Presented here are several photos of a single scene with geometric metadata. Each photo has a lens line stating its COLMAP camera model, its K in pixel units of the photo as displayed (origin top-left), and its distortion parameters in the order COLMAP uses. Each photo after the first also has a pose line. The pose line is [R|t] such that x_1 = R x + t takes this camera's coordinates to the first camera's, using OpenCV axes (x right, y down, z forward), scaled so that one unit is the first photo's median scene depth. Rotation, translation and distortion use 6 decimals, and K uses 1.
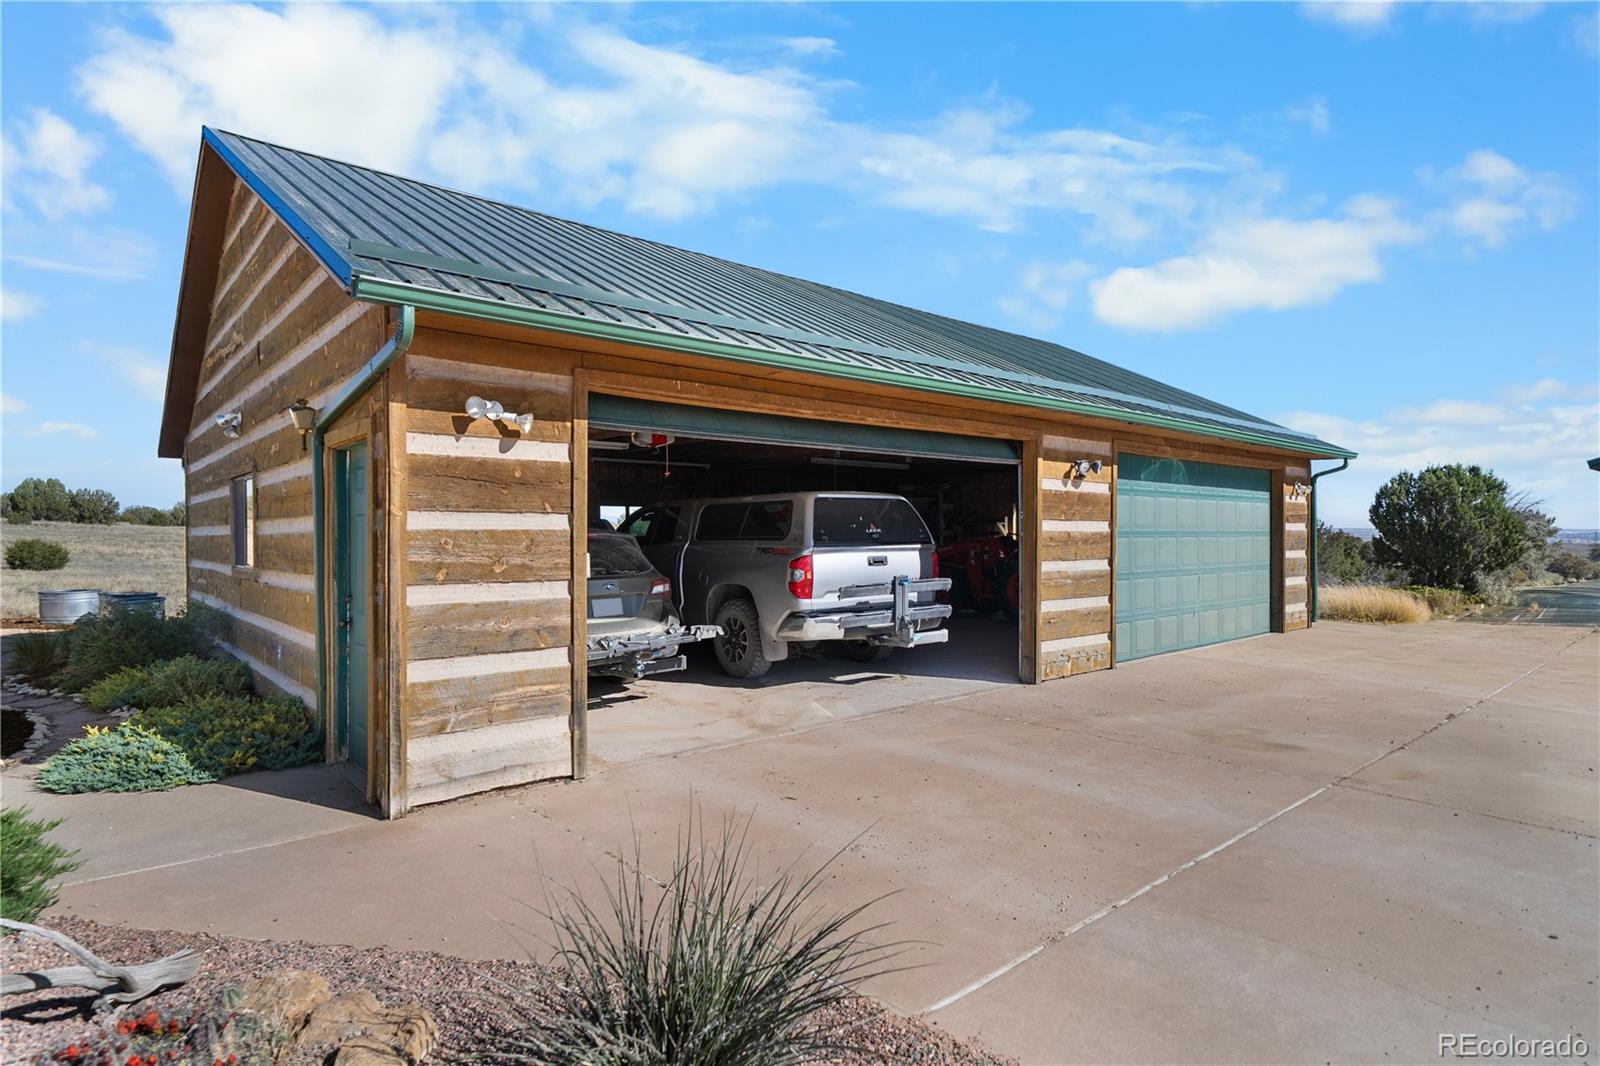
lens RADIAL K [[840.4, 0, 800.0], [0, 840.4, 533.0], [0, 0, 1]] dist [0.002905, 0.000619]
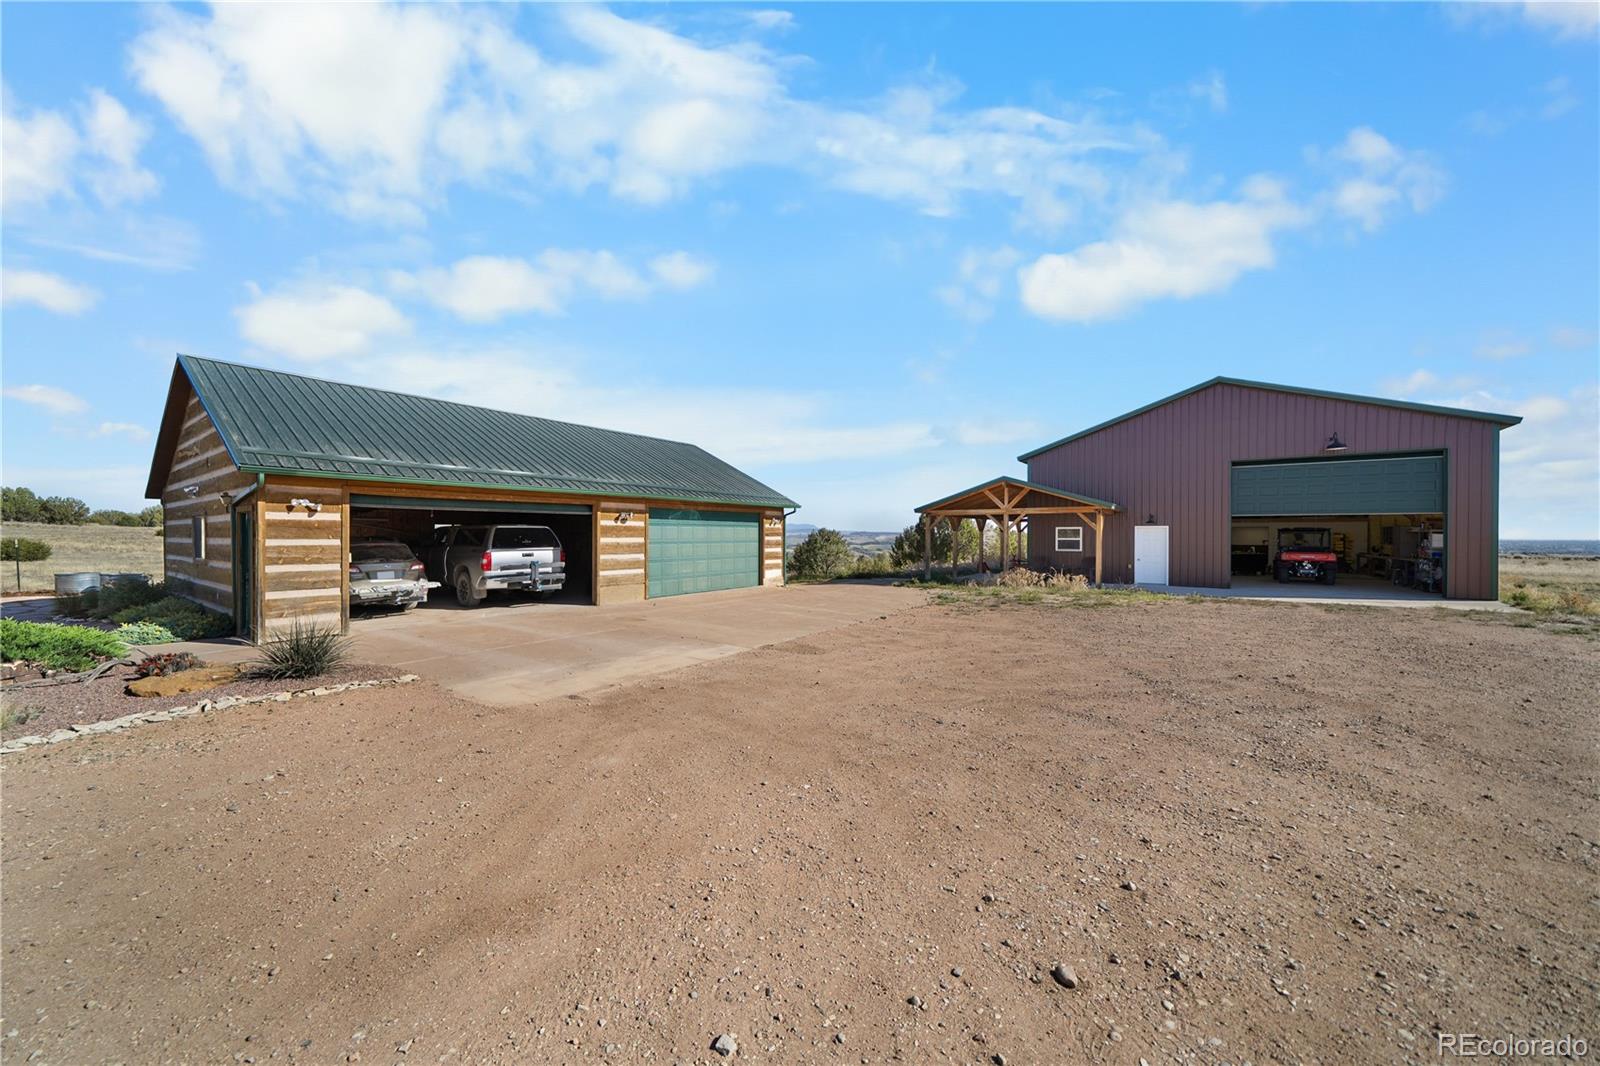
lens RADIAL K [[554.0, 0, 787.8], [0, 554.0, 536.4], [0, 0, 1]] dist [-0.000115, 0.000010]
pose [[0.975130, 0.004067, 0.221597, 0.468855], [-0.005135, 0.999978, 0.004244, -0.029036], [-0.221575, -0.005276, 0.975129, -0.680785]]
